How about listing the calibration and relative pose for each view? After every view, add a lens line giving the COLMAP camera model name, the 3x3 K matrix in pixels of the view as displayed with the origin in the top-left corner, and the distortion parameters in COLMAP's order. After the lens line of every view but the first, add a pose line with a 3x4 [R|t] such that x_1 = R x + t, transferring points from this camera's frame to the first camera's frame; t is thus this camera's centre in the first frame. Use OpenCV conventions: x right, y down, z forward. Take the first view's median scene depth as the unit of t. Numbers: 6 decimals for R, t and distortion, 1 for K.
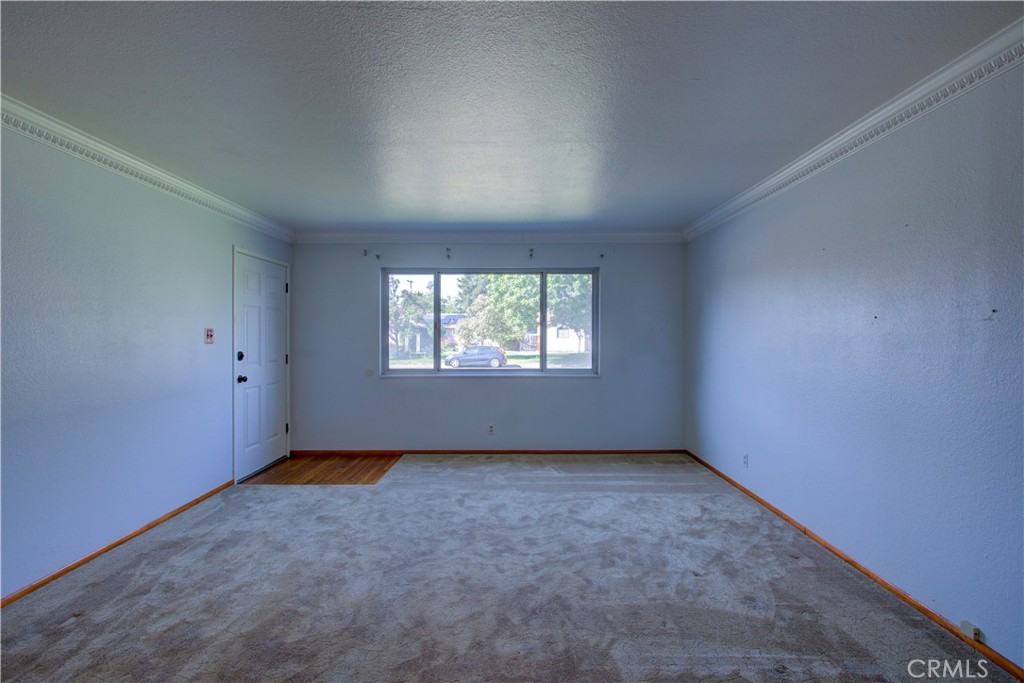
lens RADIAL K [[473.7, 0, 510.1], [0, 473.7, 339.2], [0, 0, 1]] dist [-0.013602, 0.006854]
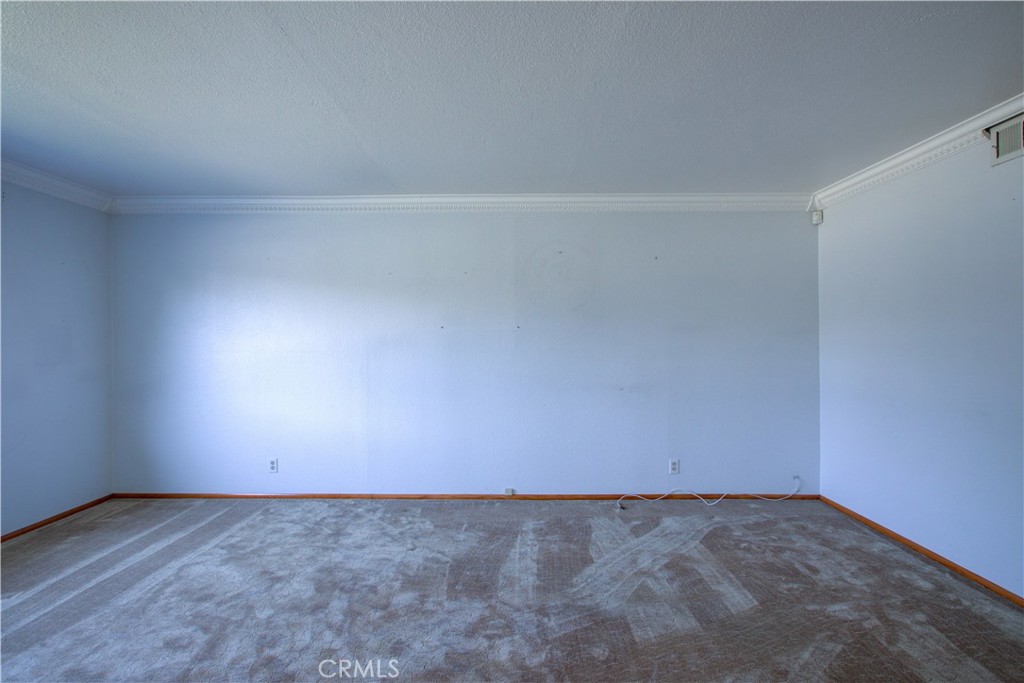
lens RADIAL K [[473.7, 0, 516.2], [0, 473.7, 342.6], [0, 0, 1]] dist [-0.013602, 0.006854]
pose [[-0.001355, -0.006127, 0.999980, -0.546892], [0.007648, 0.999952, 0.006137, -0.001241], [-0.999970, 0.007656, -0.001308, 0.560653]]
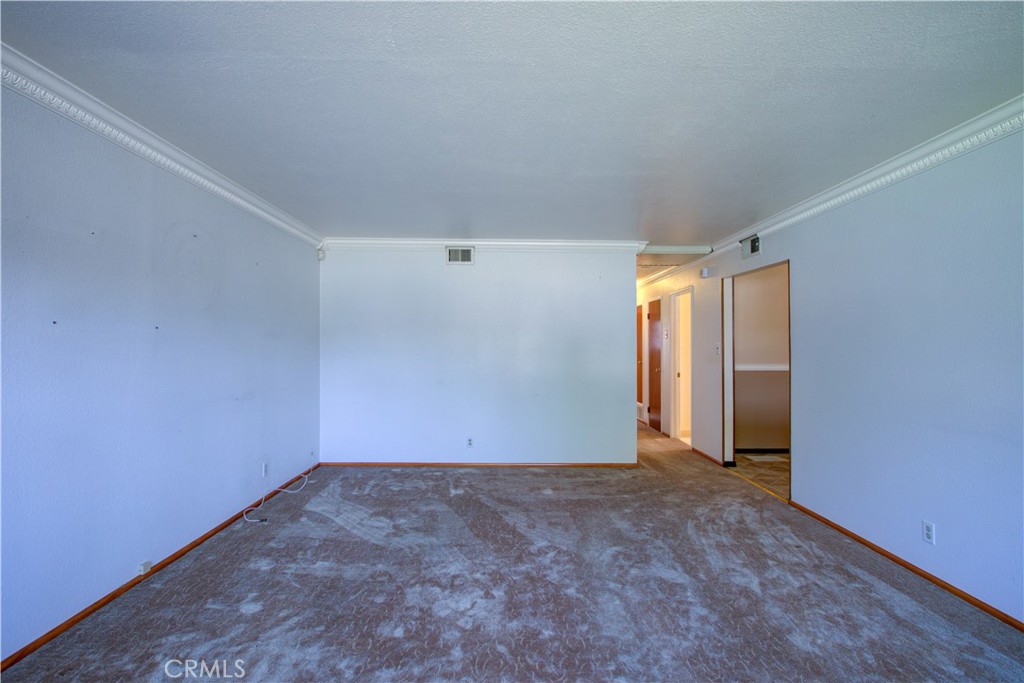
lens RADIAL K [[473.7, 0, 517.7], [0, 473.7, 342.1], [0, 0, 1]] dist [-0.013602, 0.006854]
pose [[-0.999591, -0.004868, -0.028167, -0.013198], [-0.004818, 0.999987, -0.001836, -0.009034], [0.028175, -0.001700, -0.999602, 1.357264]]
